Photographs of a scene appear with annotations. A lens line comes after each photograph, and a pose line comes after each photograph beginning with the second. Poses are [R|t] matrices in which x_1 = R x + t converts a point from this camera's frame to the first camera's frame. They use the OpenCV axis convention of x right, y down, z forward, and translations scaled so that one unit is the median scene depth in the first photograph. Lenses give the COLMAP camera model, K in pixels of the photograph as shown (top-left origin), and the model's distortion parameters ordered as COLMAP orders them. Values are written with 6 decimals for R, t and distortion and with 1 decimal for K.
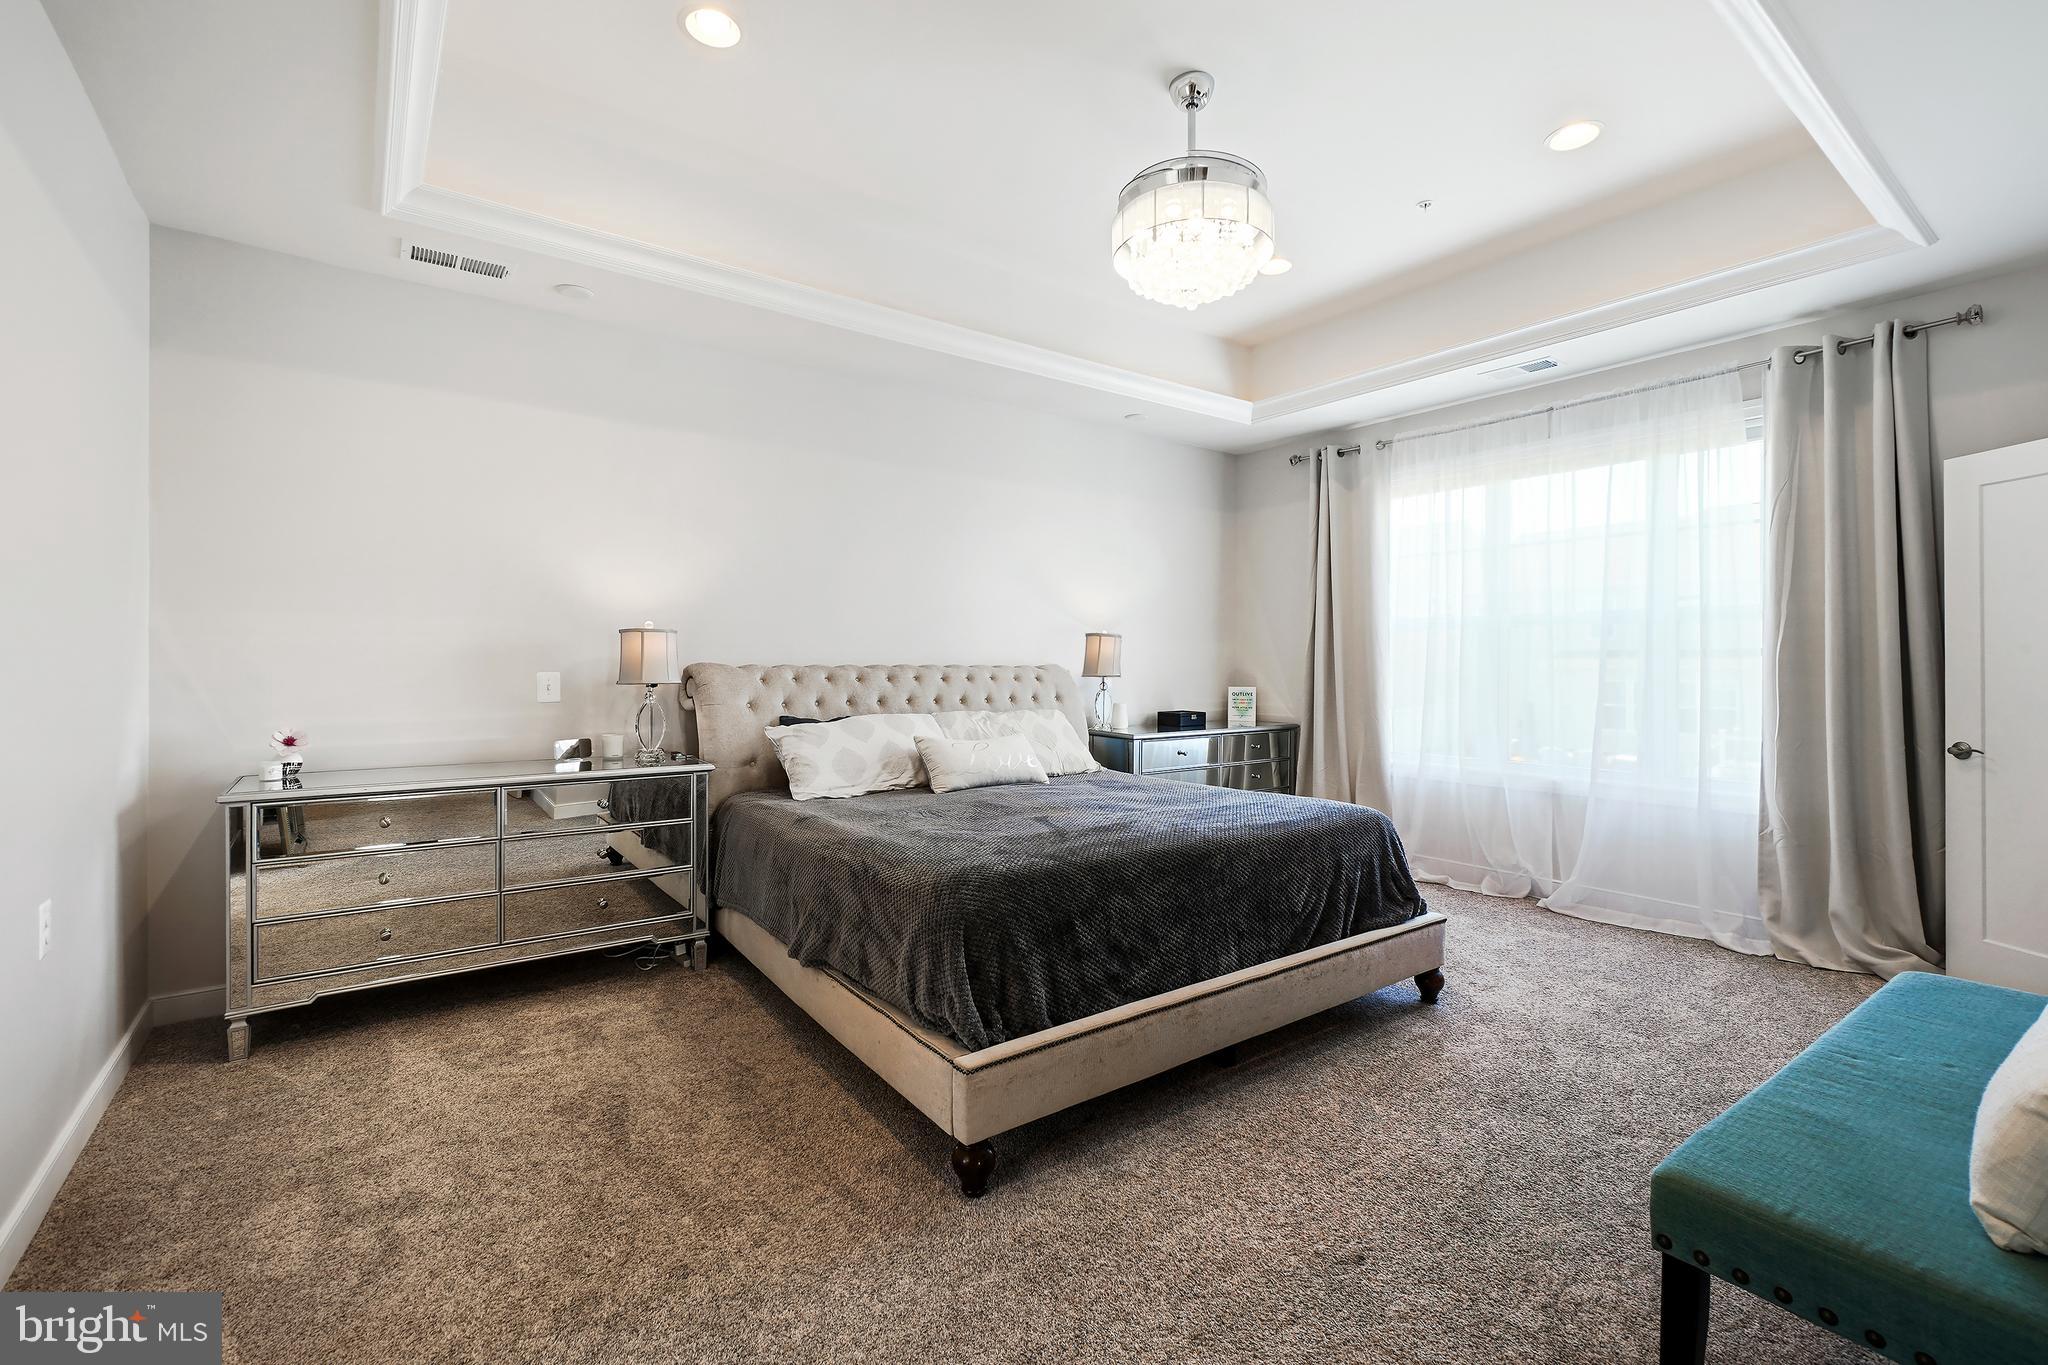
lens RADIAL K [[899.5, 0, 1026.3], [0, 899.5, 667.2], [0, 0, 1]] dist [-0.002651, -0.000383]
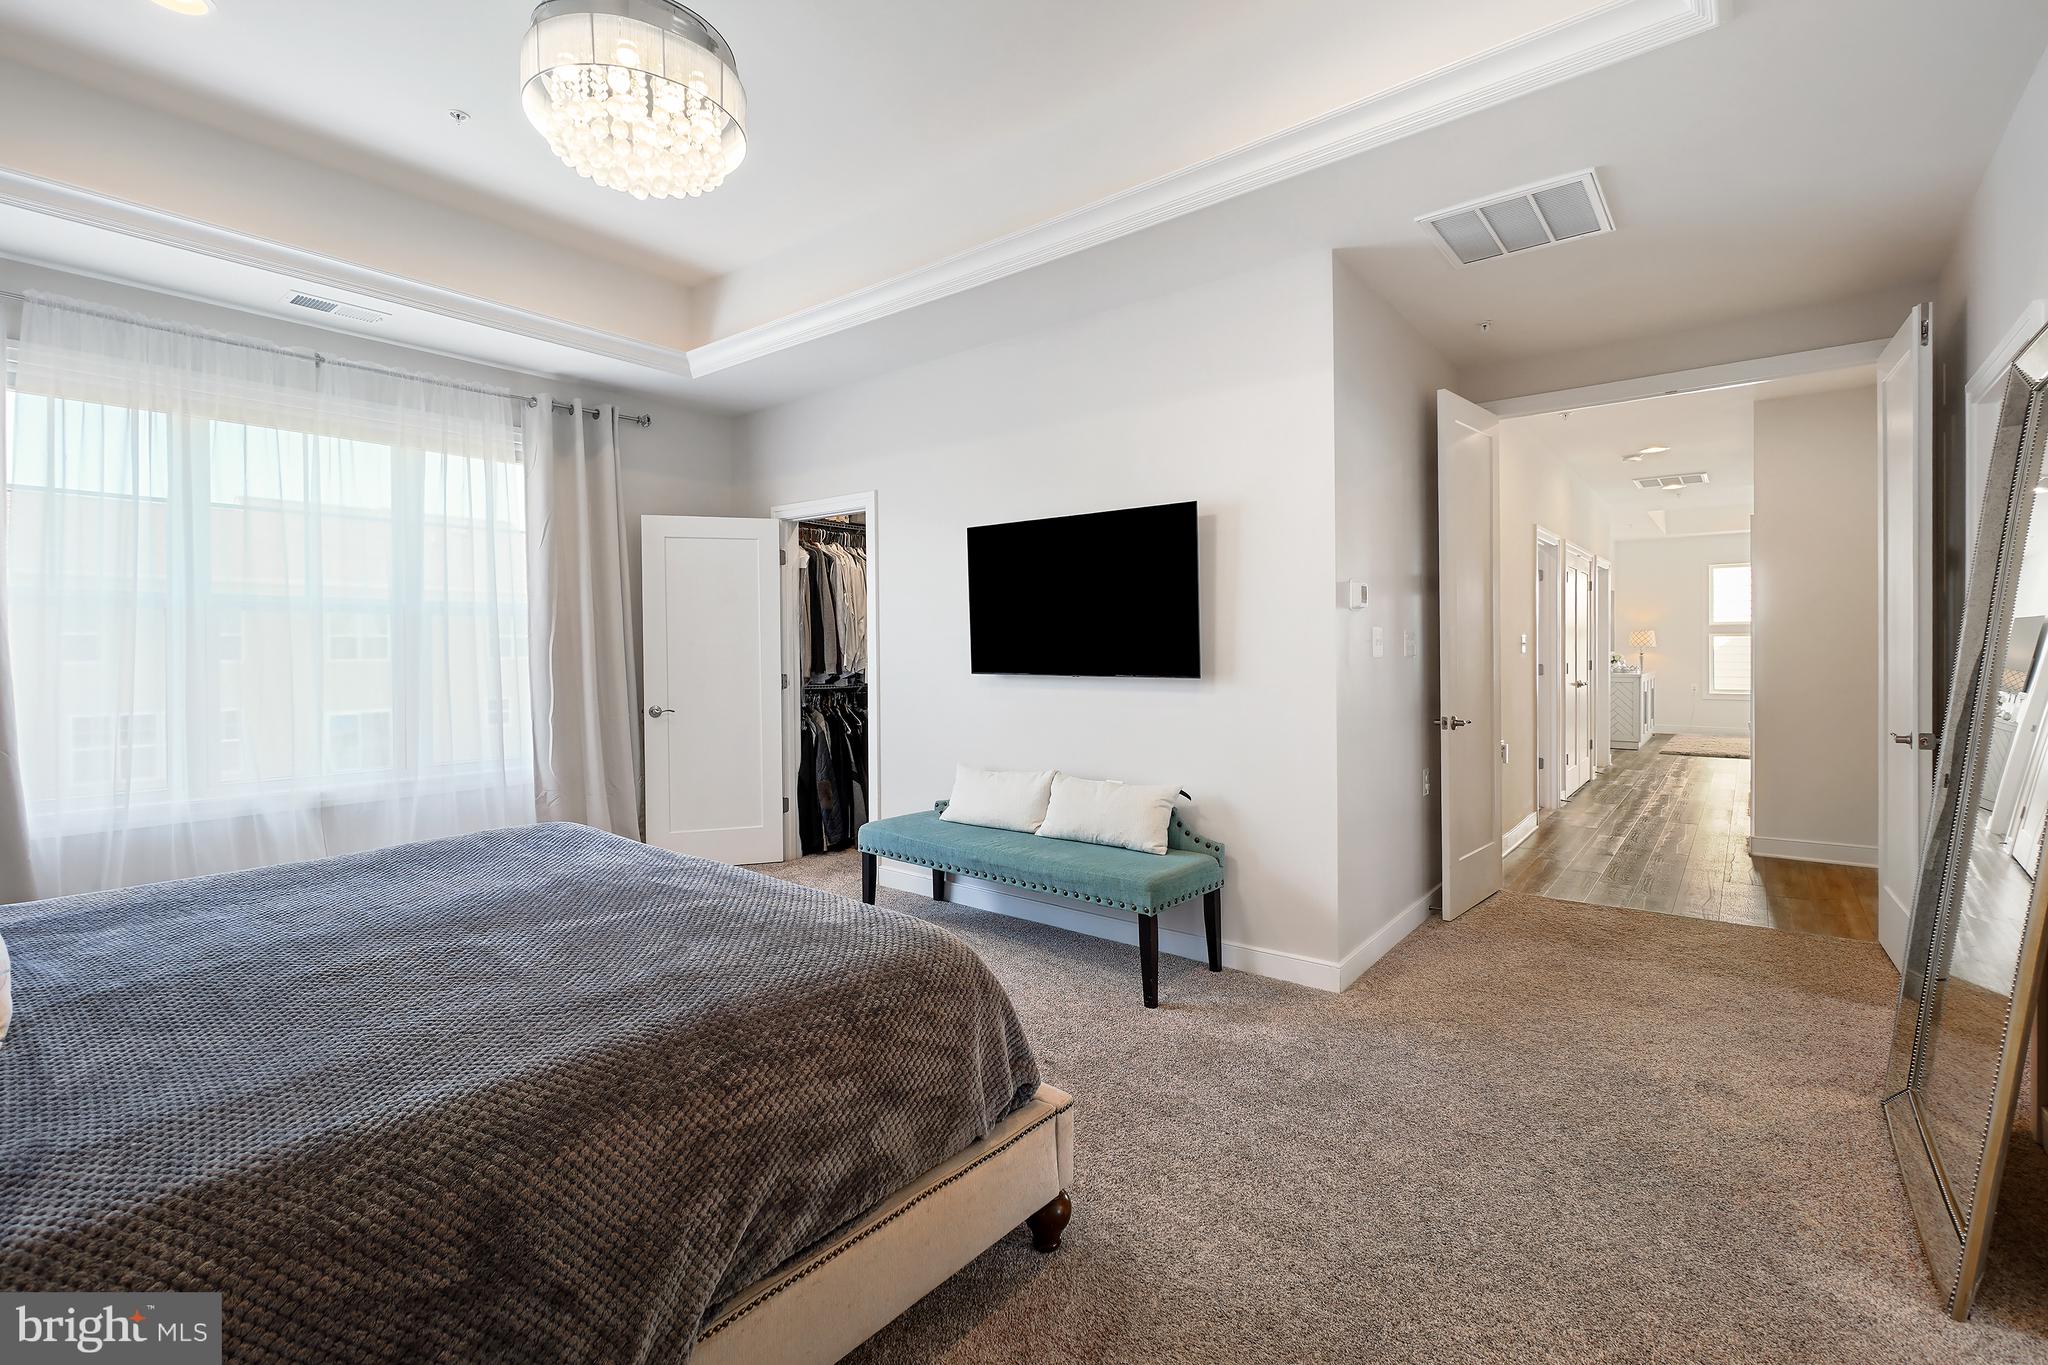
lens RADIAL K [[899.5, 0, 1027.2], [0, 899.5, 666.7], [0, 0, 1]] dist [-0.002651, -0.000383]
pose [[-0.248105, -0.016259, 0.968597, -0.501312], [0.011876, 0.999733, 0.019824, -0.004121], [-0.968660, 0.016421, -0.247845, 0.679303]]
